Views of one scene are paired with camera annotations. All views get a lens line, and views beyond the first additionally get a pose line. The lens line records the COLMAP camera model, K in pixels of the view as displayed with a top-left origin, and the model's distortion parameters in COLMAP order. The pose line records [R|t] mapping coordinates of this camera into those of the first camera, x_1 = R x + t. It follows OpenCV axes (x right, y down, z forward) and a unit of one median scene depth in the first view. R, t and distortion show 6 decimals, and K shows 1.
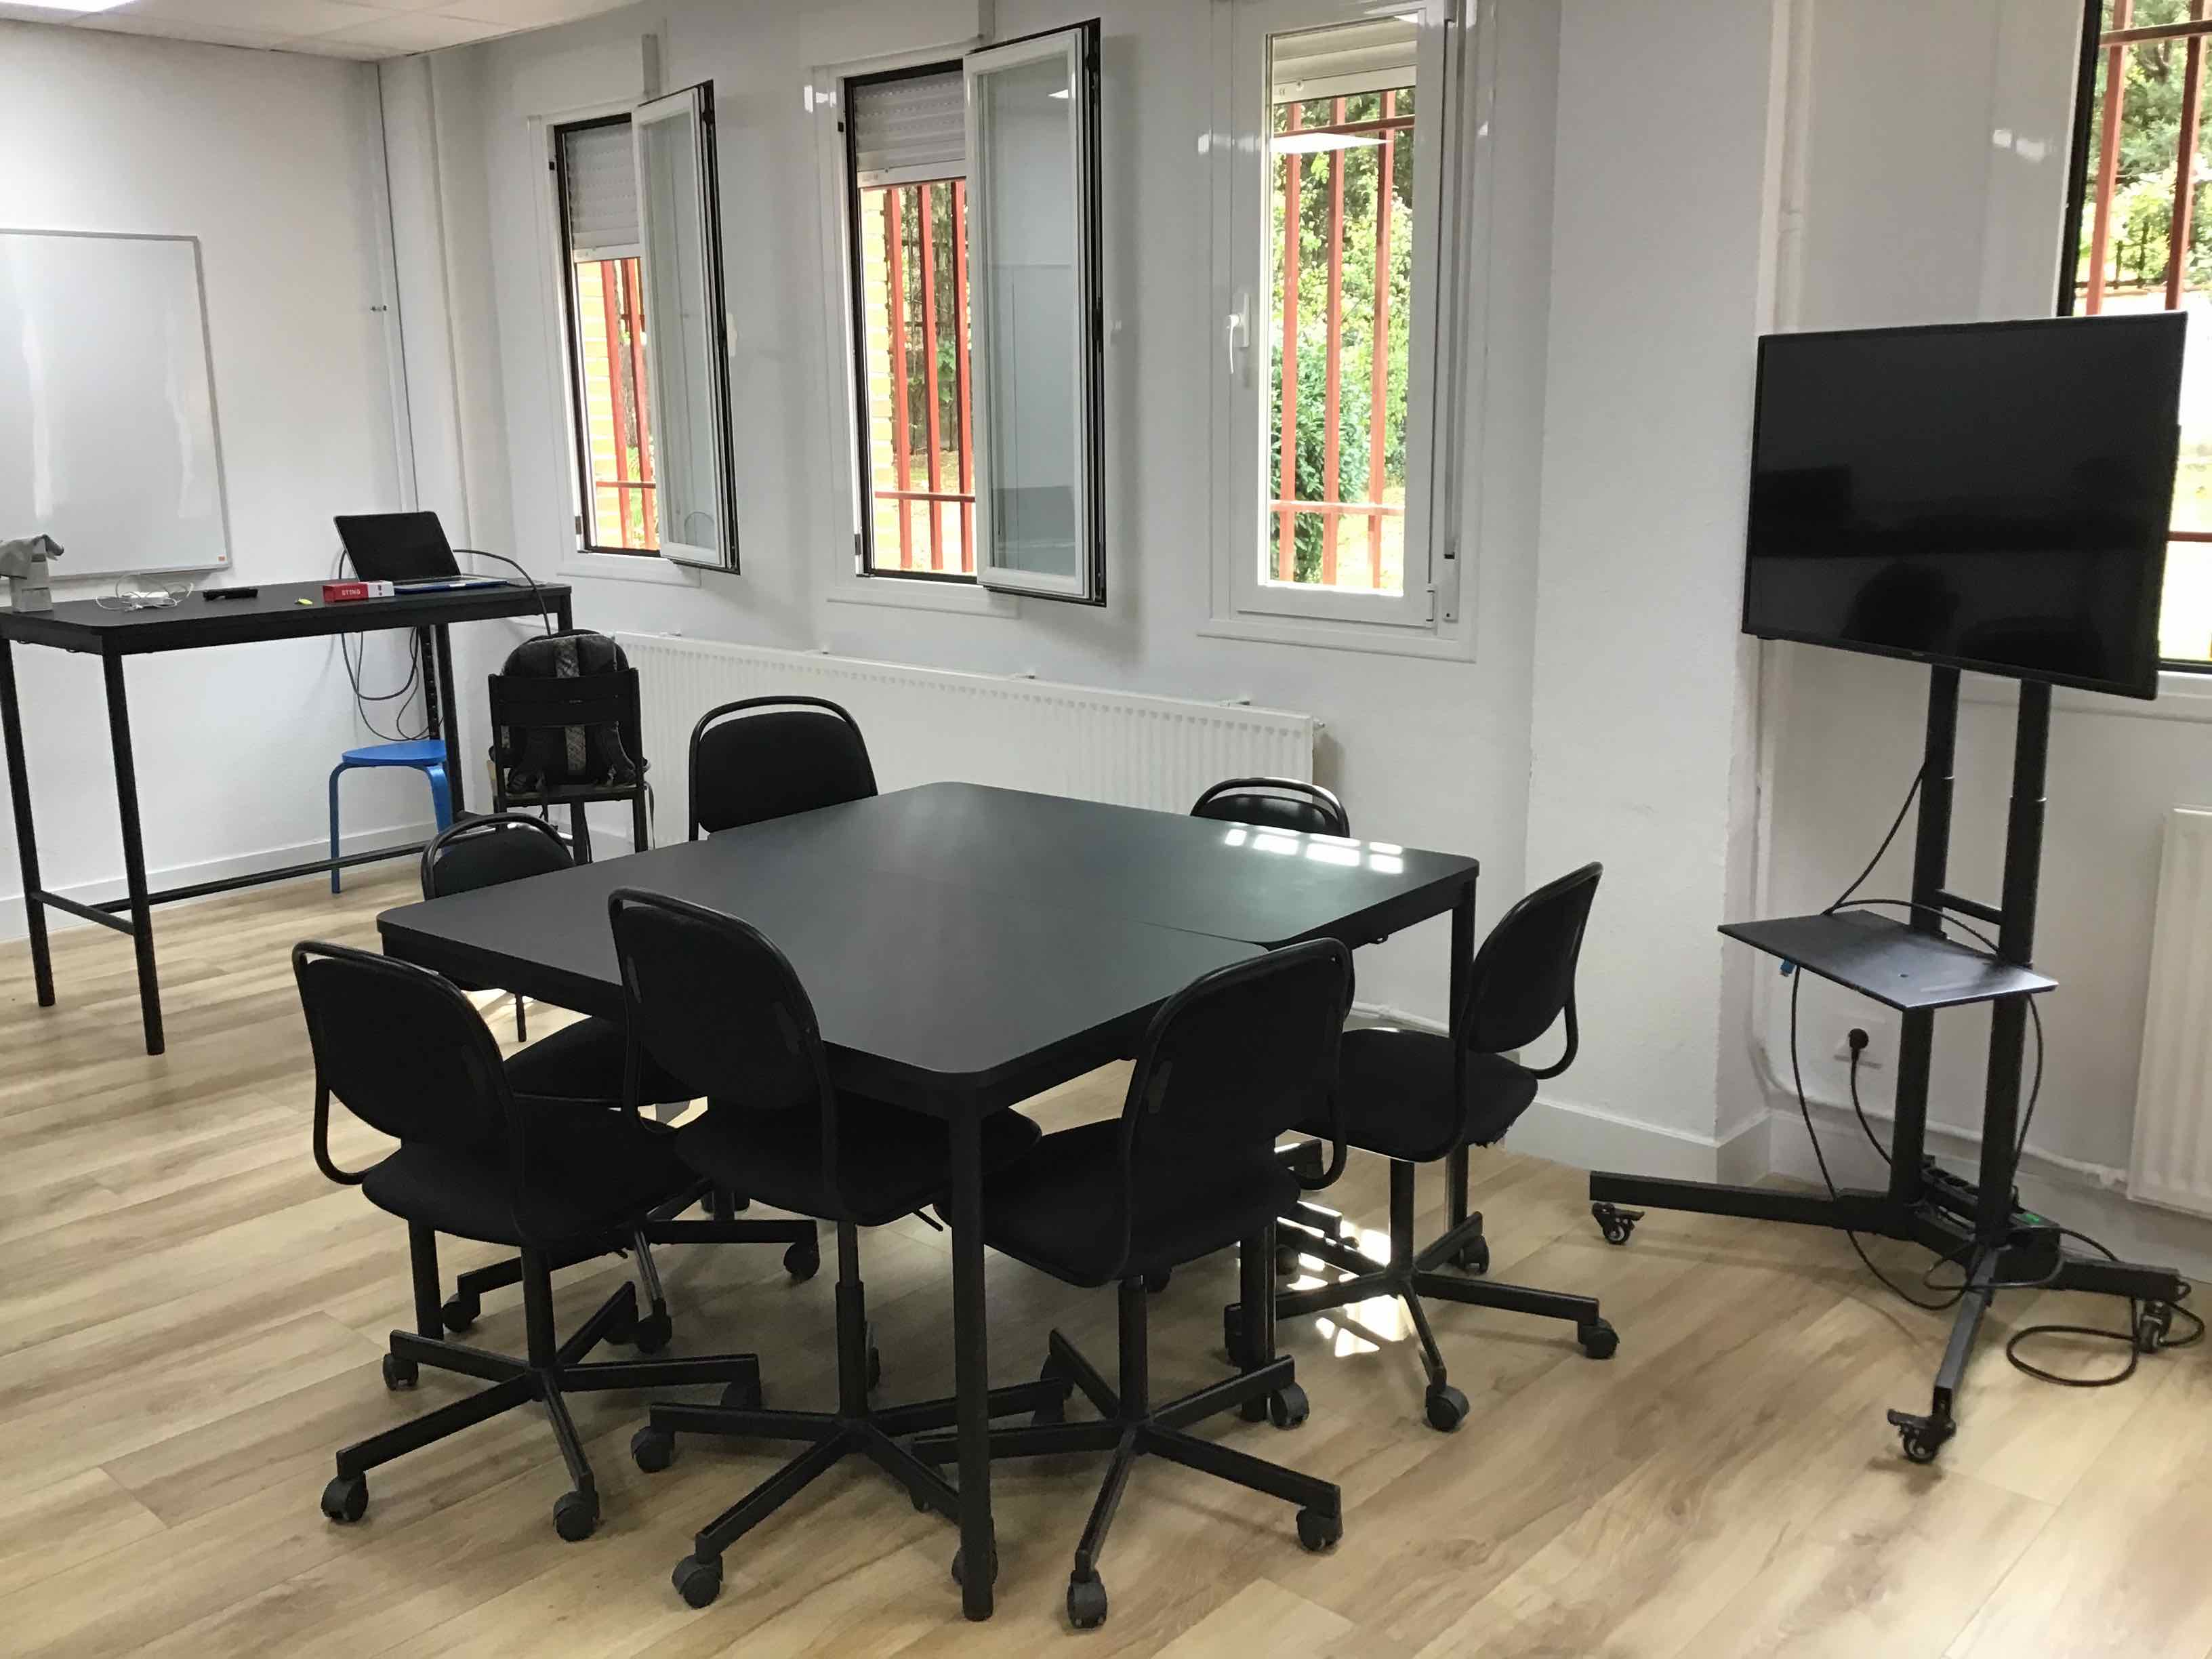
lens RADIAL K [[1978.8, 0, 1105.6], [0, 1978.8, 830.2], [0, 0, 1]] dist [0.092404, -0.098964]
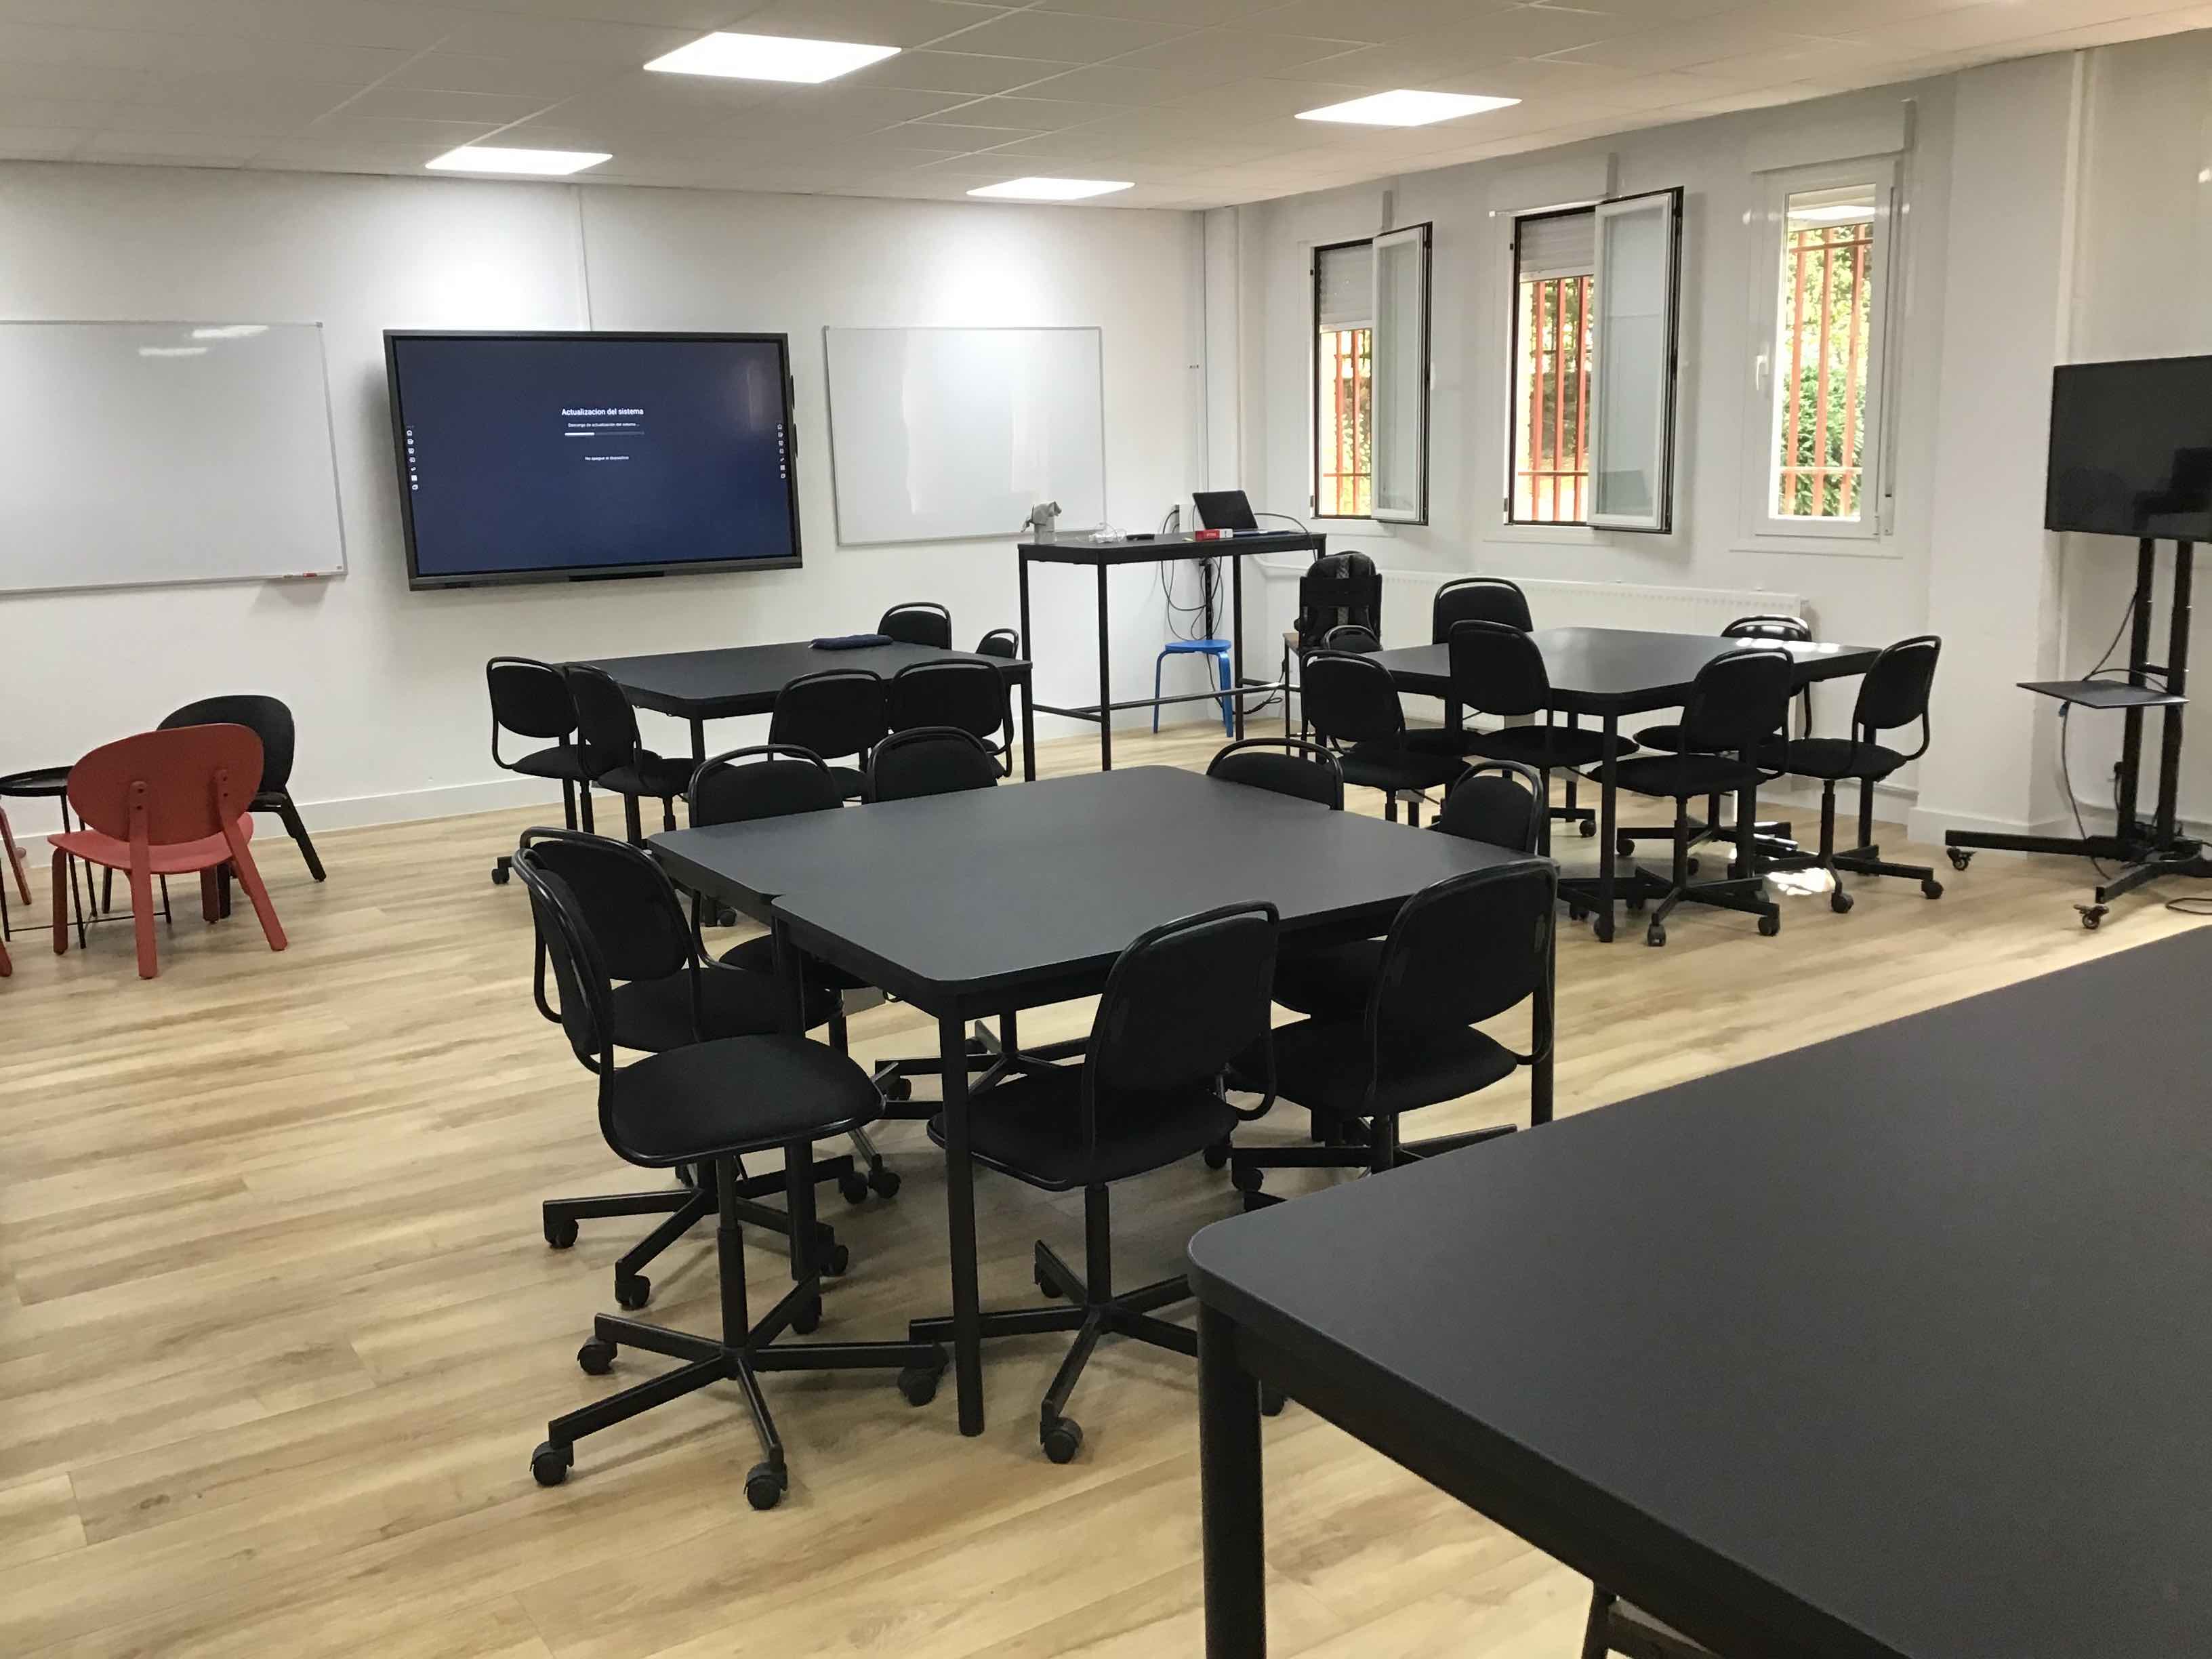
lens RADIAL K [[1978.8, 0, 1102.5], [0, 1978.8, 843.1], [0, 0, 1]] dist [0.092404, -0.098964]
pose [[0.966114, 0.036232, -0.255561, -0.021652], [-0.037580, 0.999294, -0.000391, 0.153766], [0.255367, 0.009982, 0.966793, -0.684394]]
